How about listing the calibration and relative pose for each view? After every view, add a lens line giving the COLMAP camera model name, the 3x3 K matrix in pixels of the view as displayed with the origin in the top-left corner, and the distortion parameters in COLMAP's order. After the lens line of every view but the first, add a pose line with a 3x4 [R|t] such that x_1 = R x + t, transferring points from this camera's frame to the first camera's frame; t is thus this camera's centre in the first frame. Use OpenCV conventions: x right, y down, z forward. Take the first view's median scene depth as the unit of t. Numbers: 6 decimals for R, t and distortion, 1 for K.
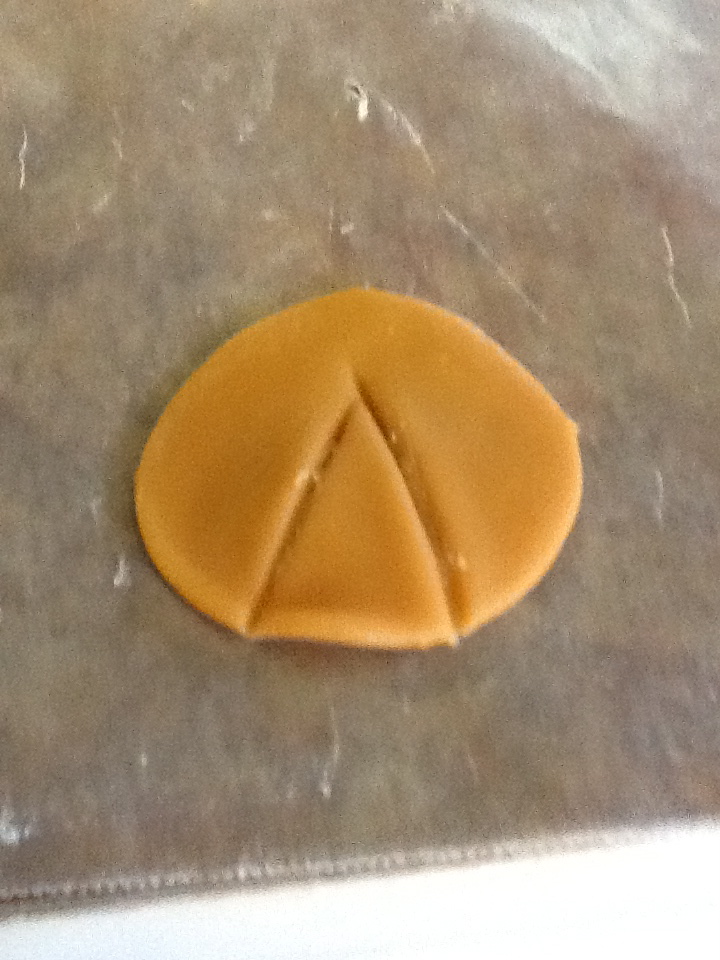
lens RADIAL K [[1027.4, 0, 360.0], [0, 1027.4, 480.0], [0, 0, 1]] dist [0.006482, -0.008939]
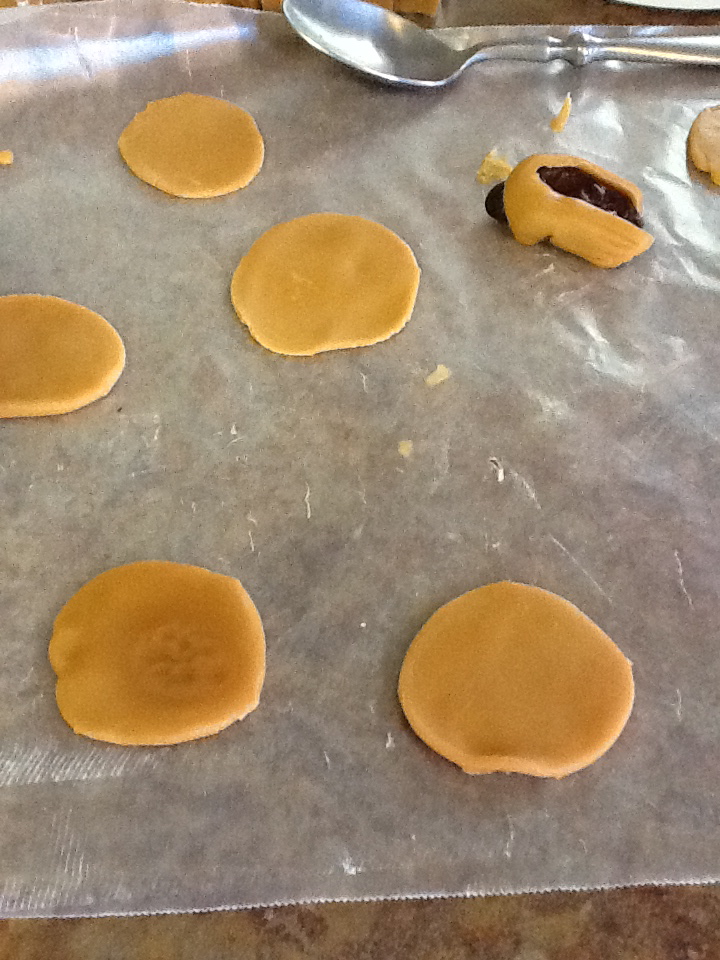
lens RADIAL K [[1027.4, 0, 360.0], [0, 1027.4, 480.0], [0, 0, 1]] dist [0.006482, -0.008939]
pose [[0.999186, 0.008662, -0.039401, -0.181584], [-0.016493, 0.979039, -0.203005, 0.007848], [0.036816, 0.203490, 0.978385, -0.782234]]
